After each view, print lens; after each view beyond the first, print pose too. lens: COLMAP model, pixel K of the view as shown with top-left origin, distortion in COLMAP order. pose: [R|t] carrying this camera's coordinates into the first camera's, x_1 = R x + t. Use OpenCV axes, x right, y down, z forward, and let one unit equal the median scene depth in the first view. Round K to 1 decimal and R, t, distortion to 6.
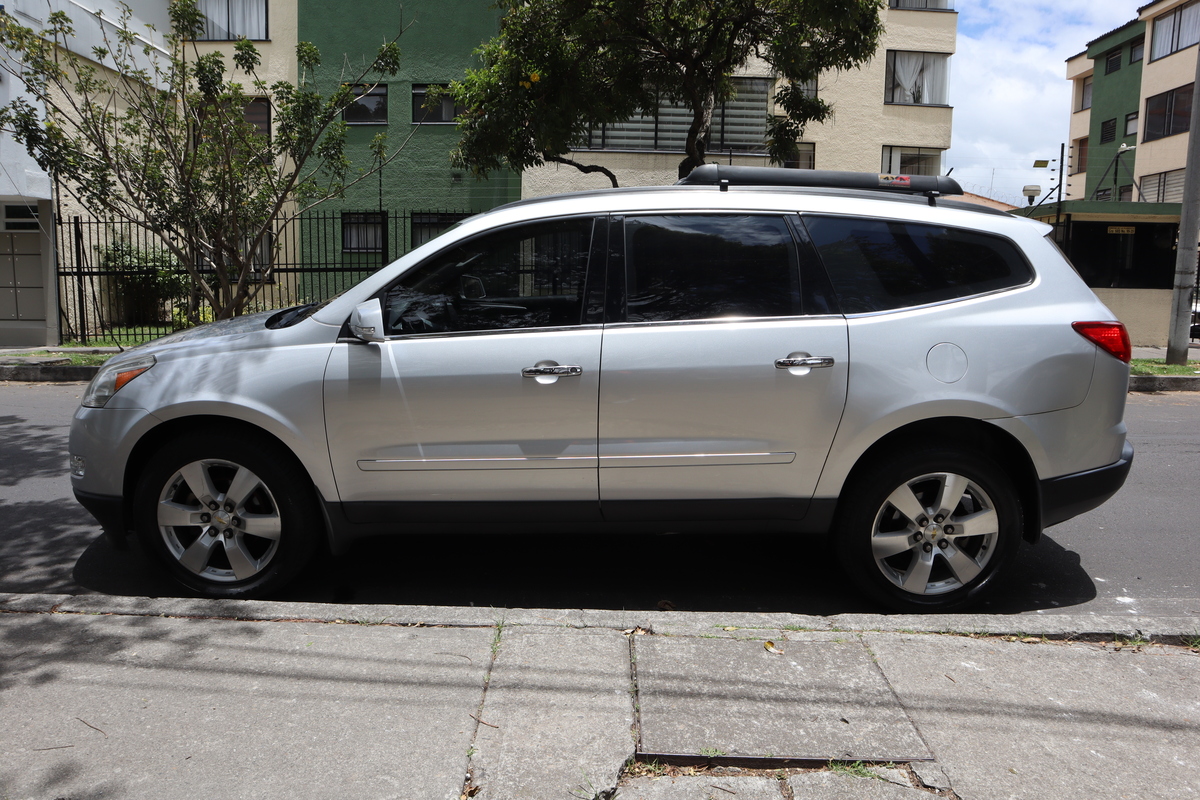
lens RADIAL K [[852.0, 0, 606.0], [0, 852.0, 370.3], [0, 0, 1]] dist [-0.135942, 0.101549]
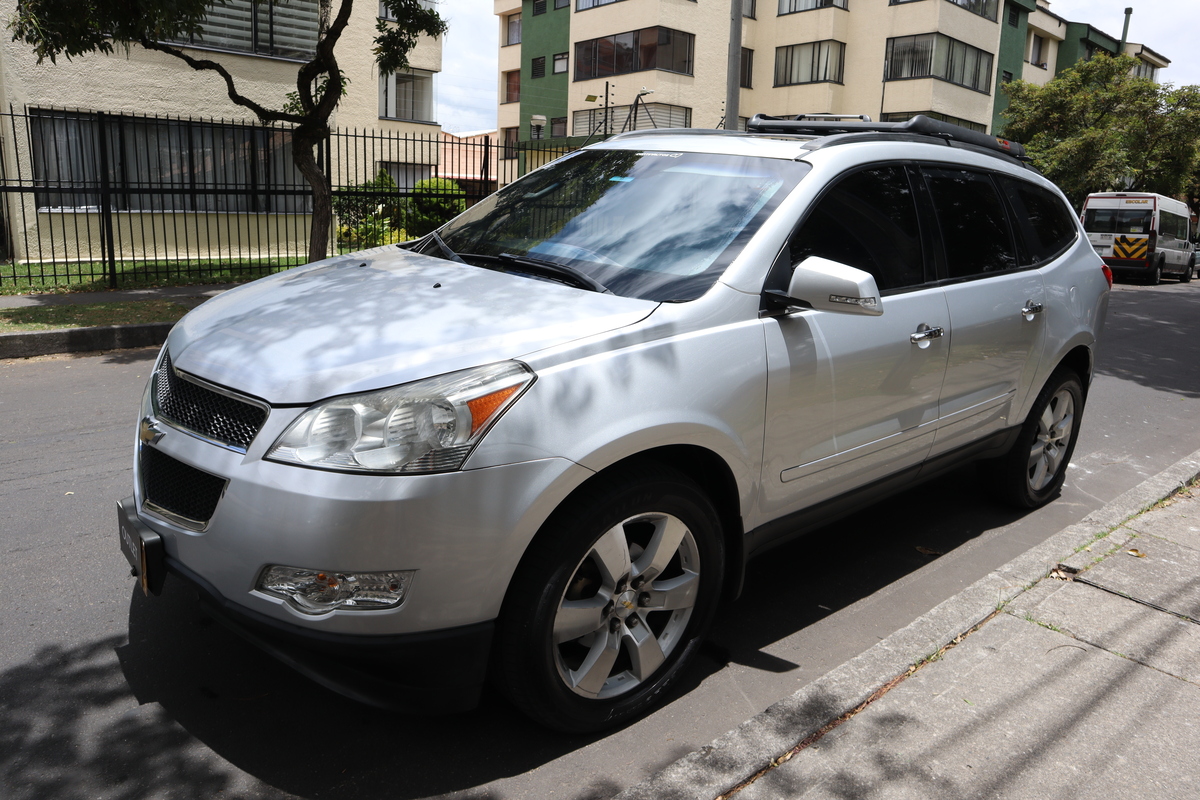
lens RADIAL K [[852.0, 0, 606.0], [0, 852.0, 370.3], [0, 0, 1]] dist [-0.135942, 0.101549]
pose [[0.745020, -0.113135, 0.657378, -0.274603], [0.049400, 0.992164, 0.114765, -0.024099], [-0.665211, -0.053028, 0.744770, 0.163640]]
